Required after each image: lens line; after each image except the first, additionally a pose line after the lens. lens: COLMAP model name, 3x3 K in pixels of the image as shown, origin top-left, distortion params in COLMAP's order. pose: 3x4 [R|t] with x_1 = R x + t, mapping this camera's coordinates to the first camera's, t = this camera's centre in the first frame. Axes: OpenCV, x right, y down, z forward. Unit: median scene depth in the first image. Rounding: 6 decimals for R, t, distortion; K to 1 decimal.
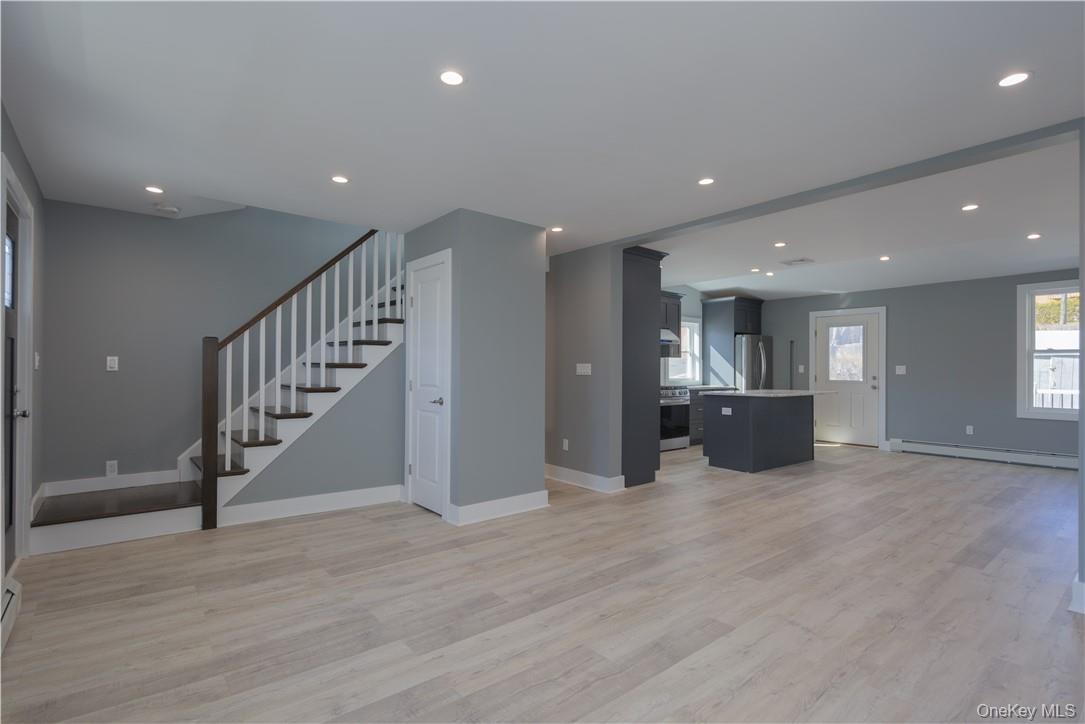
lens RADIAL K [[528.1, 0, 550.9], [0, 528.1, 366.1], [0, 0, 1]] dist [0.005844, -0.000657]
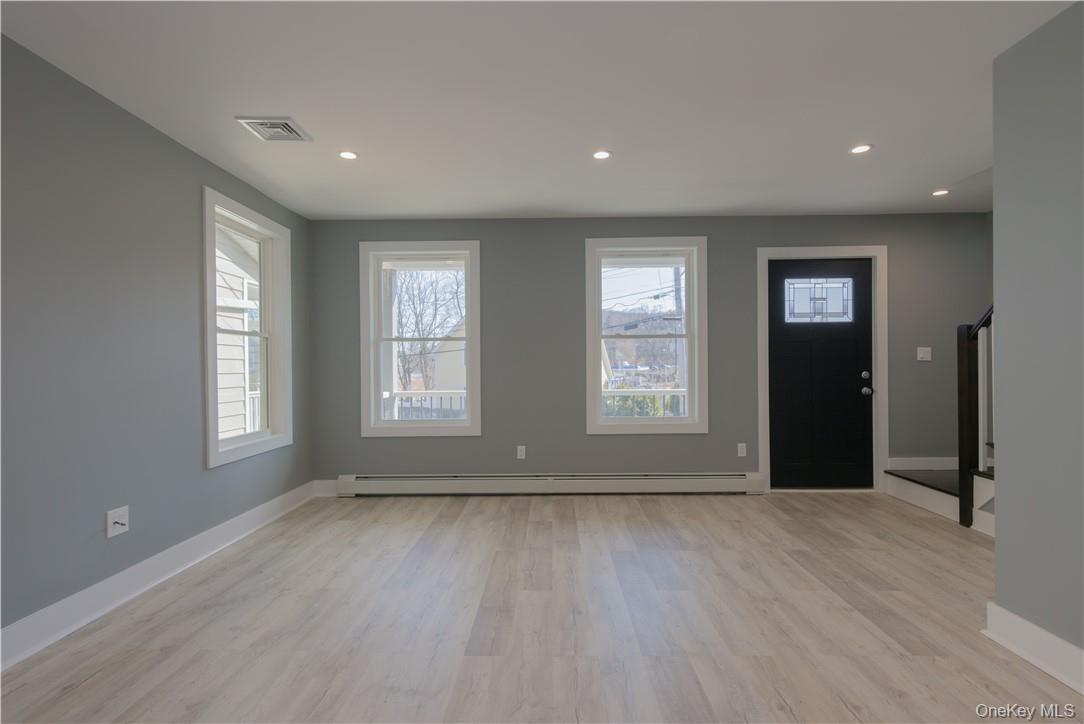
lens RADIAL K [[536.8, 0, 543.5], [0, 536.8, 365.4], [0, 0, 1]] dist [0.005589, 0.001052]
pose [[-0.650067, 0.002358, -0.759873, 0.996997], [0.011618, 0.999909, -0.006837, 0.025505], [0.759788, -0.013272, -0.650036, 1.787029]]
